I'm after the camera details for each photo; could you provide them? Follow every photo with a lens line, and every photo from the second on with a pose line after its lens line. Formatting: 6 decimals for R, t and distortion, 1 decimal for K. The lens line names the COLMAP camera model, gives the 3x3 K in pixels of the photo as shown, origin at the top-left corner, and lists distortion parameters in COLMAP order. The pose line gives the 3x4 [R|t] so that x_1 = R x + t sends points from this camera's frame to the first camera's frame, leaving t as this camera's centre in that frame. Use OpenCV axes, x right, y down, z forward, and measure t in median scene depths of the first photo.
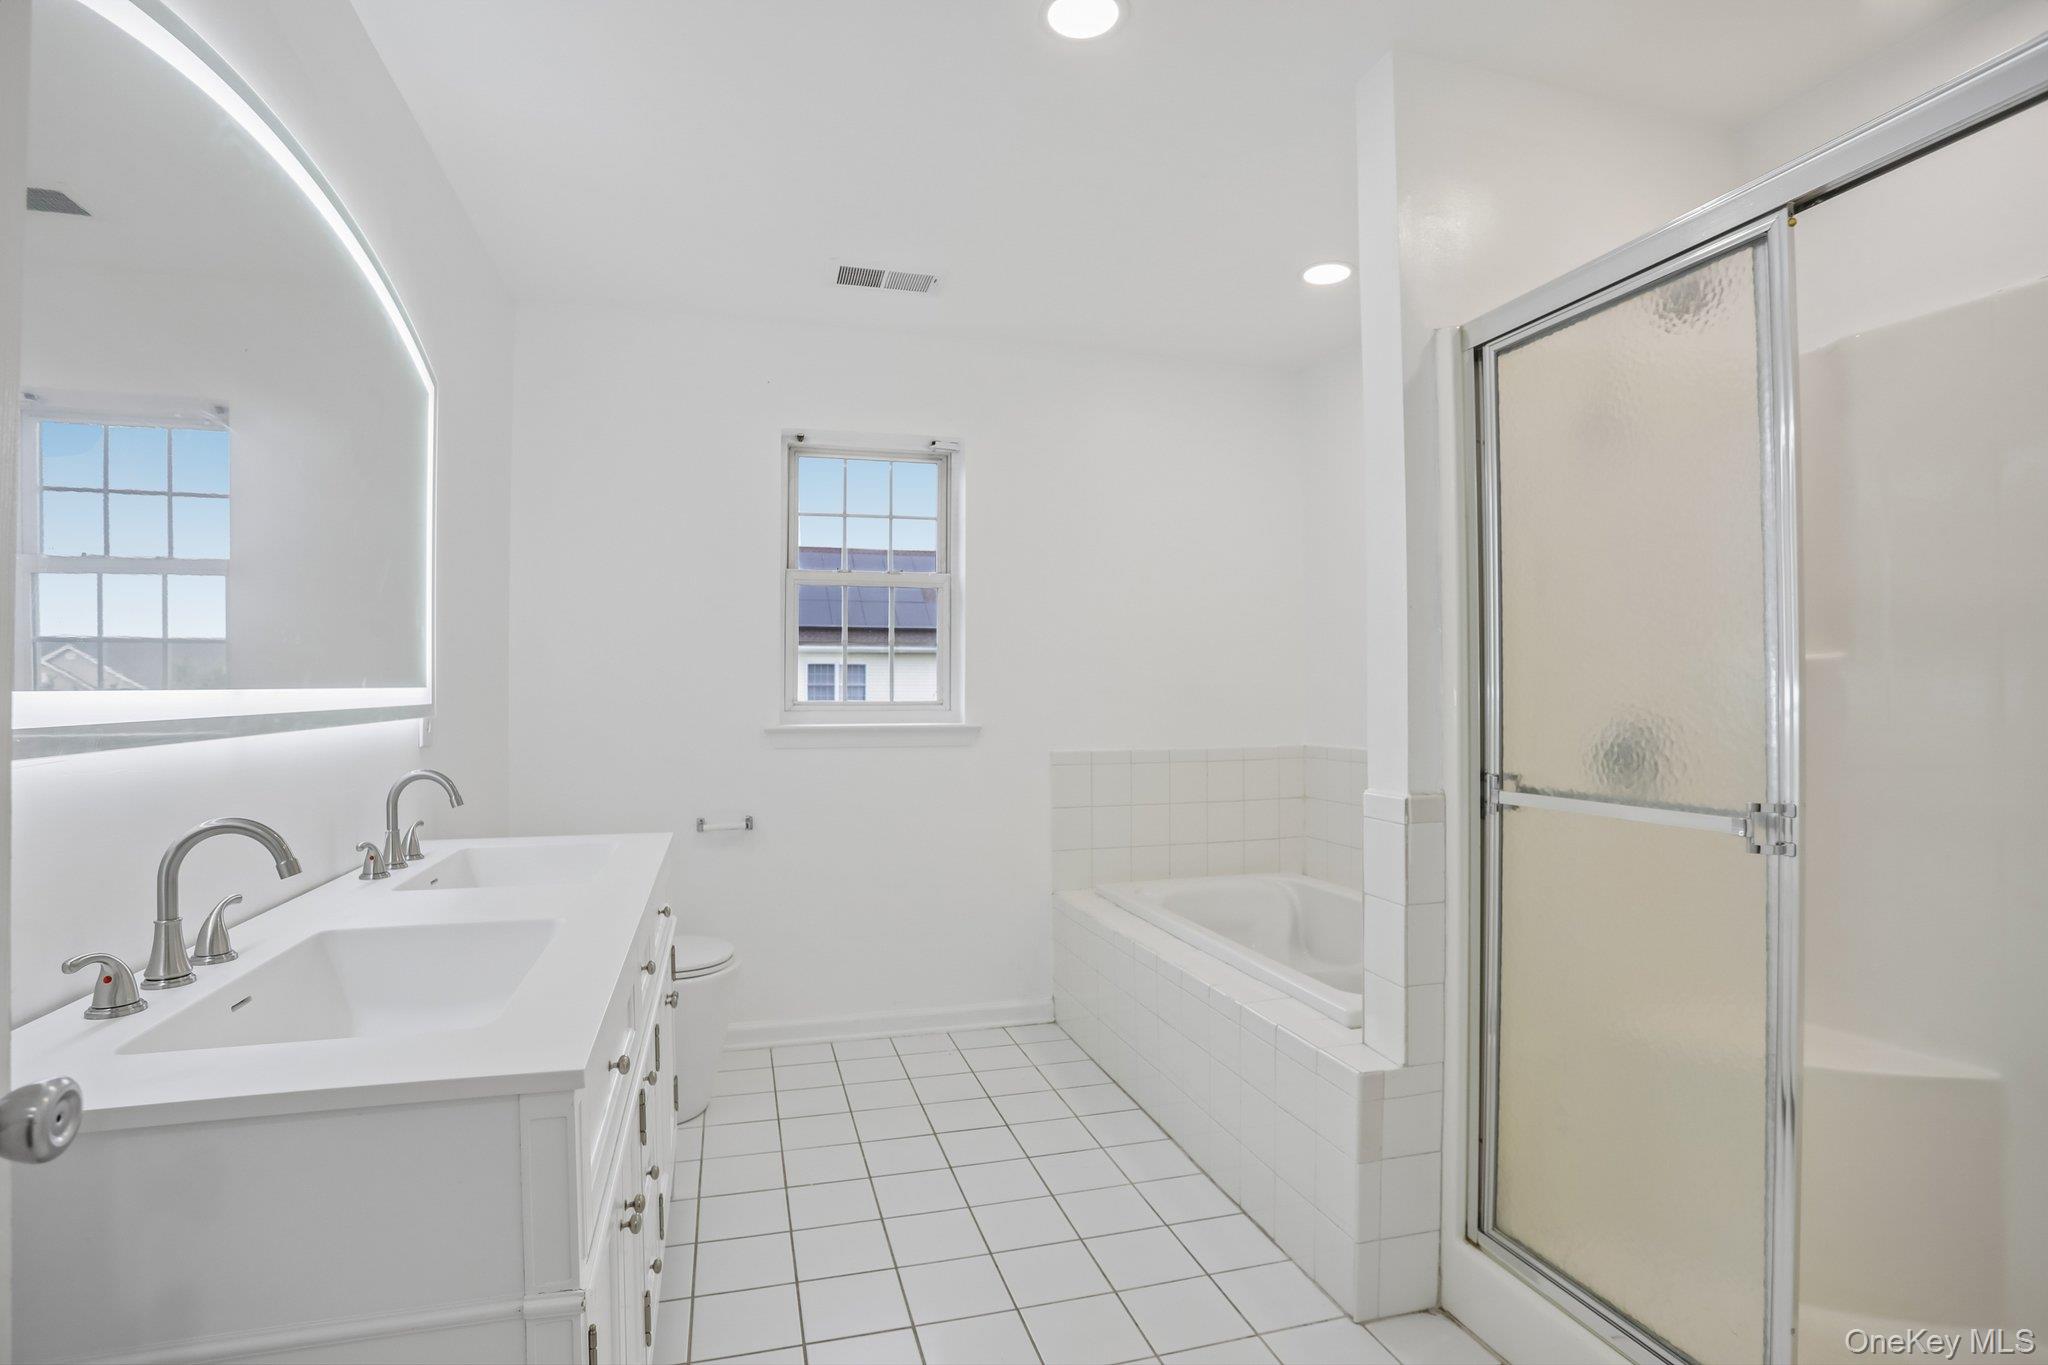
lens RADIAL K [[998.7, 0, 1022.5], [0, 998.7, 690.0], [0, 0, 1]] dist [-0.059244, 0.025474]
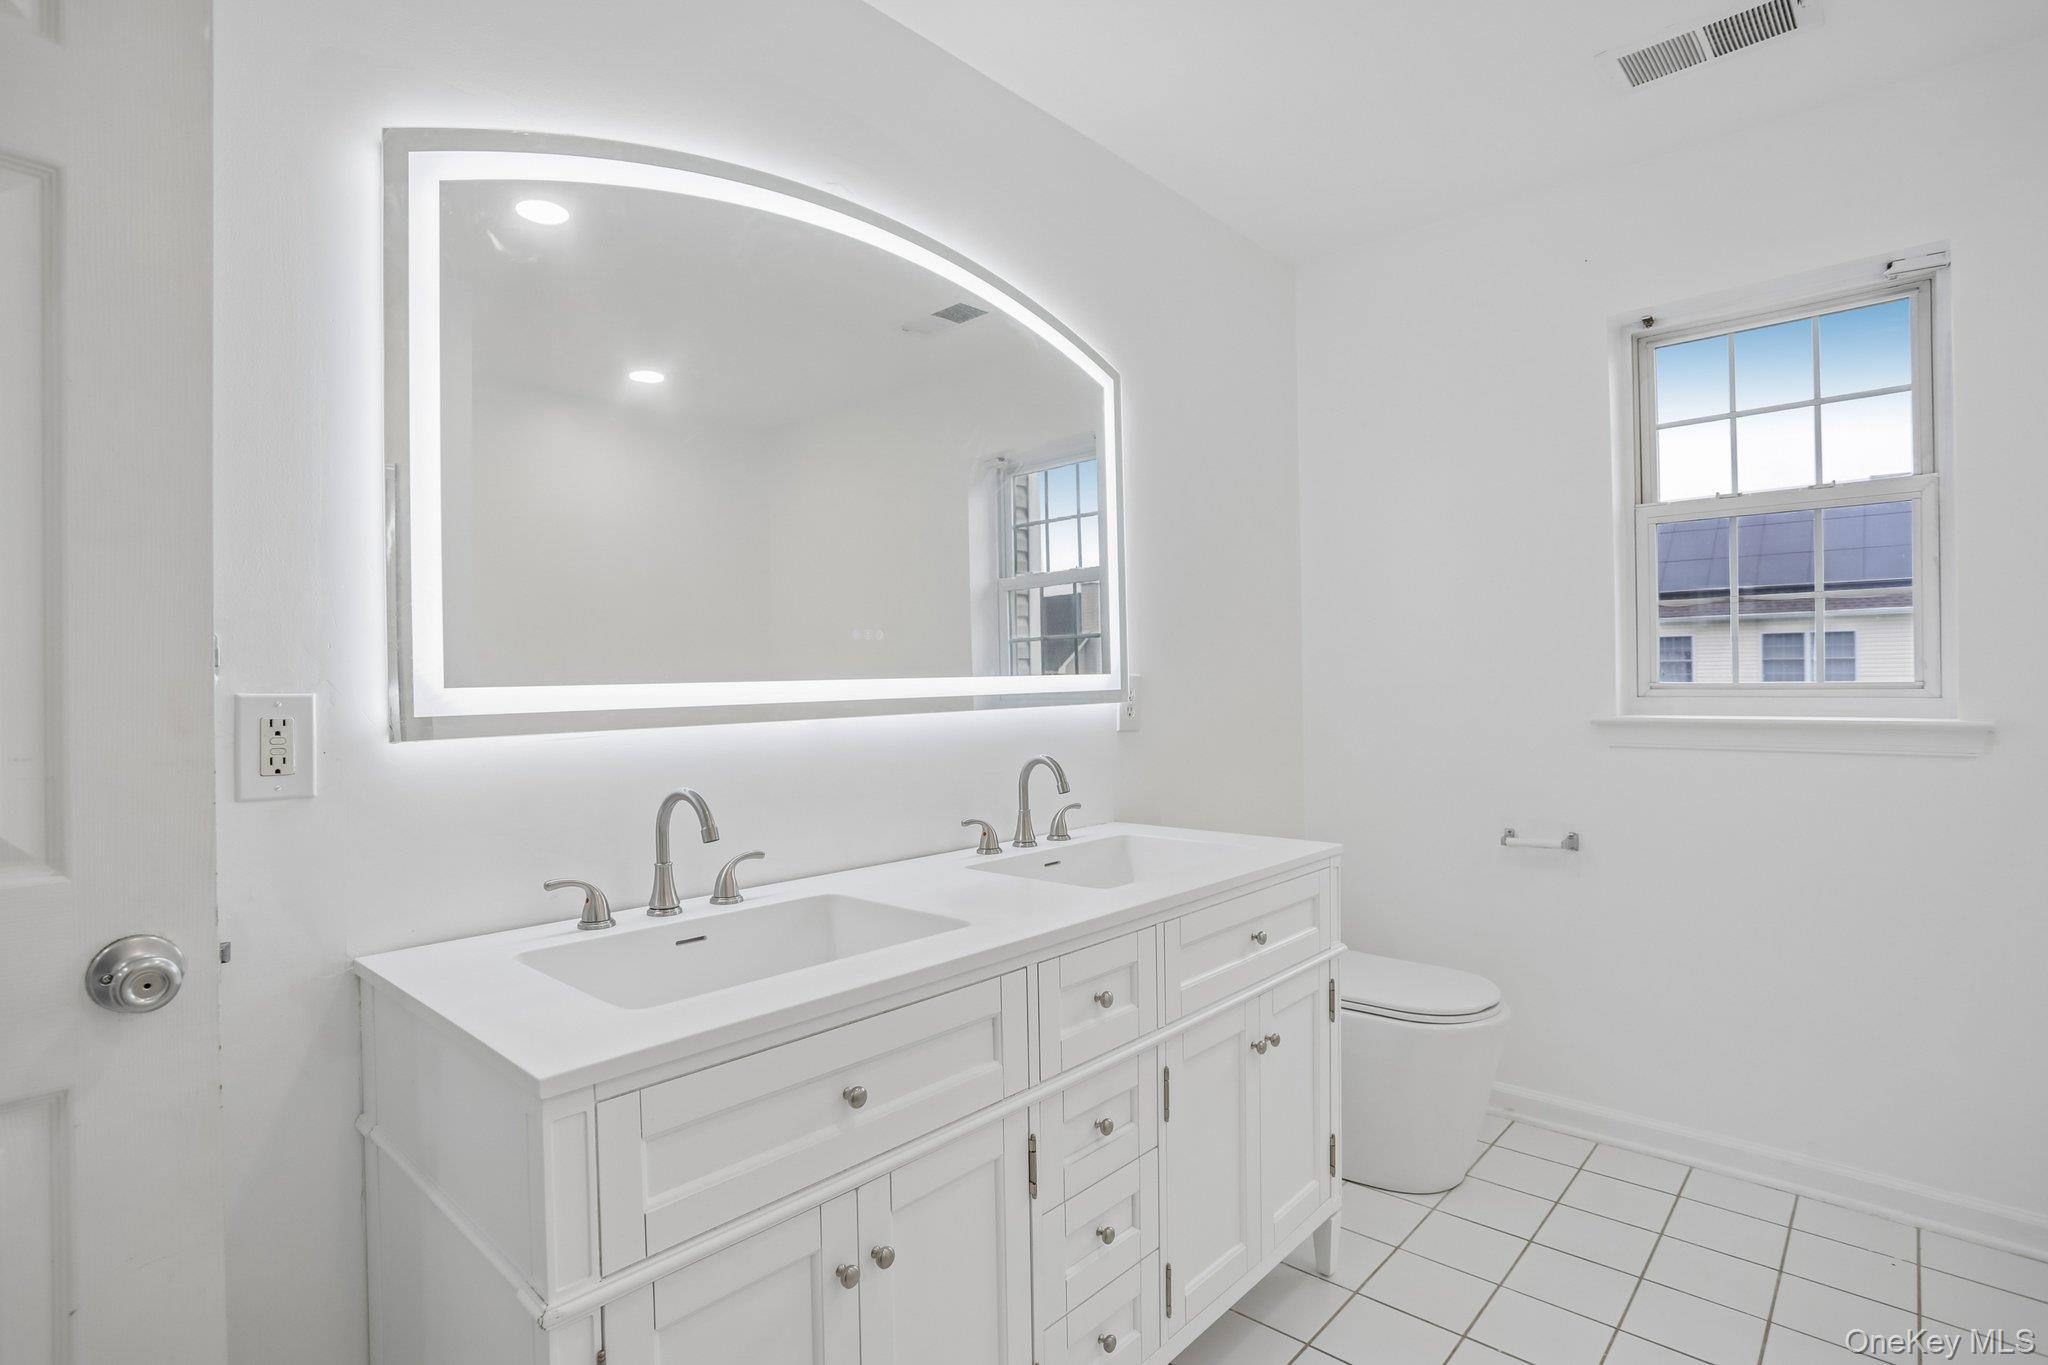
lens RADIAL K [[998.7, 0, 1030.8], [0, 998.7, 682.8], [0, 0, 1]] dist [-0.059244, 0.025474]
pose [[0.513943, 0.001356, -0.857823, 0.152422], [0.012952, 0.999873, 0.009340, -0.002181], [0.857726, -0.015911, 0.513860, 0.233760]]
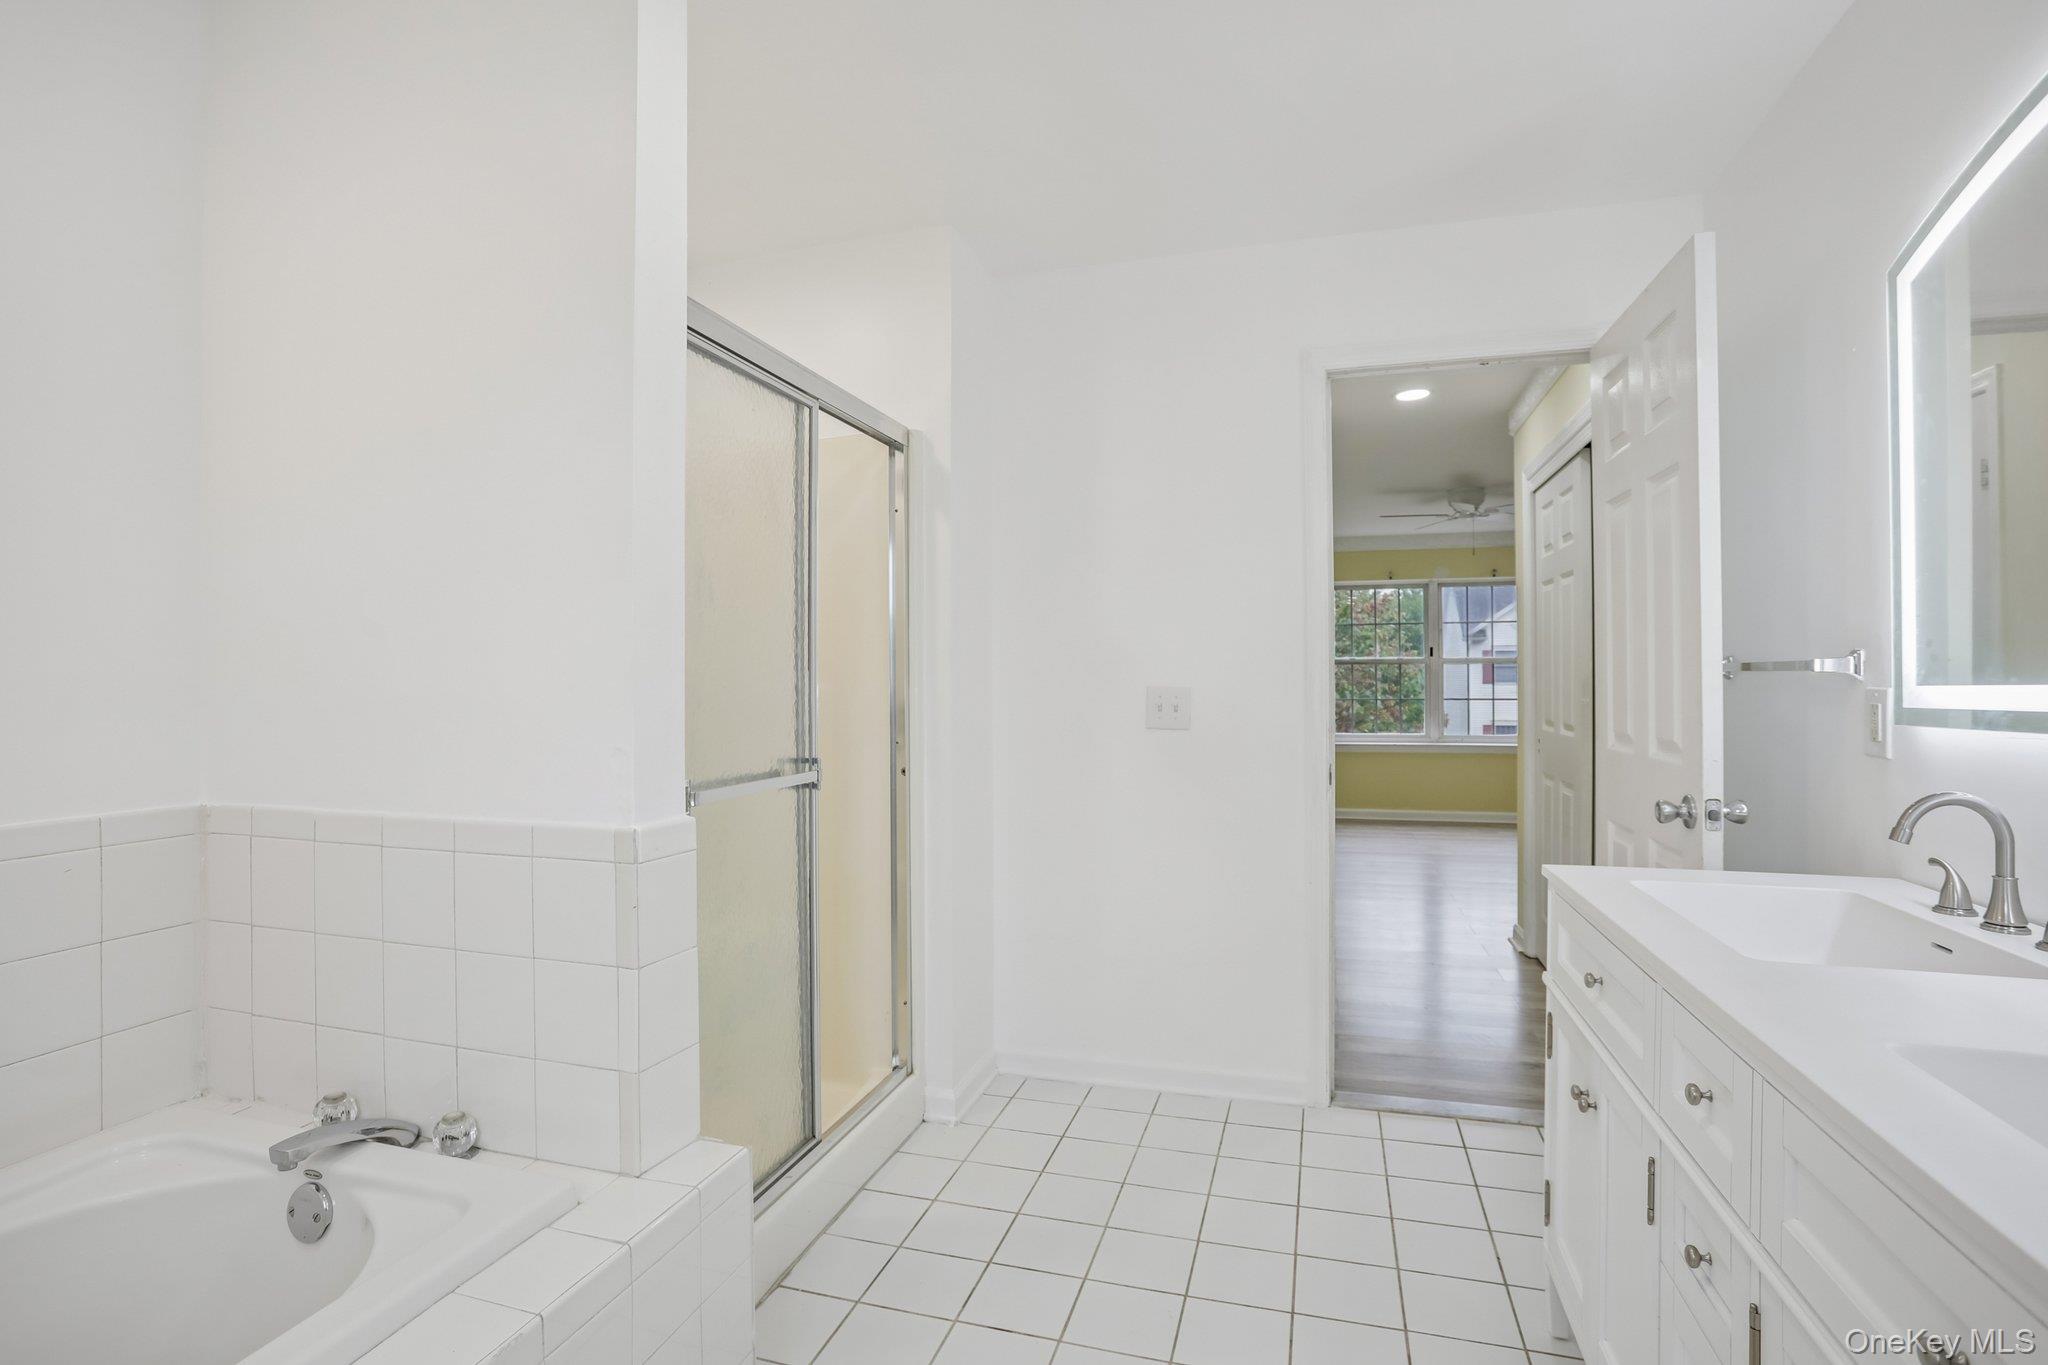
lens RADIAL K [[998.7, 0, 1020.4], [0, 998.7, 683.7], [0, 0, 1]] dist [-0.059244, 0.025474]
pose [[-0.842043, -0.003529, 0.539400, -0.126057], [-0.005560, 0.999982, -0.002136, 0.003580], [-0.539382, -0.004798, -0.842047, 0.819474]]
